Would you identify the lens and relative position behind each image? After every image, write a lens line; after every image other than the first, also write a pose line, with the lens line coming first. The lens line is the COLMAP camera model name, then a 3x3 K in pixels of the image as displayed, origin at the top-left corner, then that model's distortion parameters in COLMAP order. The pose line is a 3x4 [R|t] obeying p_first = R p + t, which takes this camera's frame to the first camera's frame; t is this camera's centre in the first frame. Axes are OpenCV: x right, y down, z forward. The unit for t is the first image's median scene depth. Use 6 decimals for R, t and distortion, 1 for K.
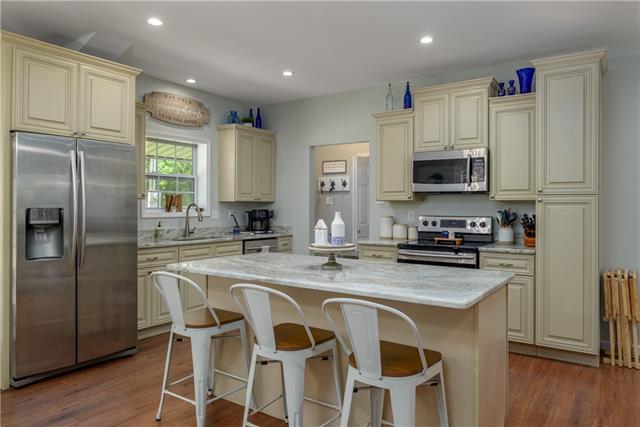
lens RADIAL K [[431.6, 0, 320.8], [0, 431.6, 208.3], [0, 0, 1]] dist [0.002197, -0.000052]
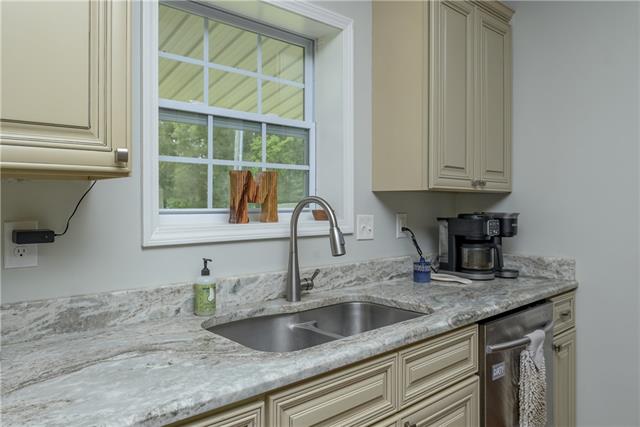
lens RADIAL K [[431.6, 0, 320.2], [0, 431.6, 212.4], [0, 0, 1]] dist [0.002197, -0.000052]
pose [[0.980358, 0.003876, -0.197188, -0.216891], [-0.000334, 0.999838, 0.017994, -0.004890], [0.197226, -0.017574, 0.980201, 0.658851]]
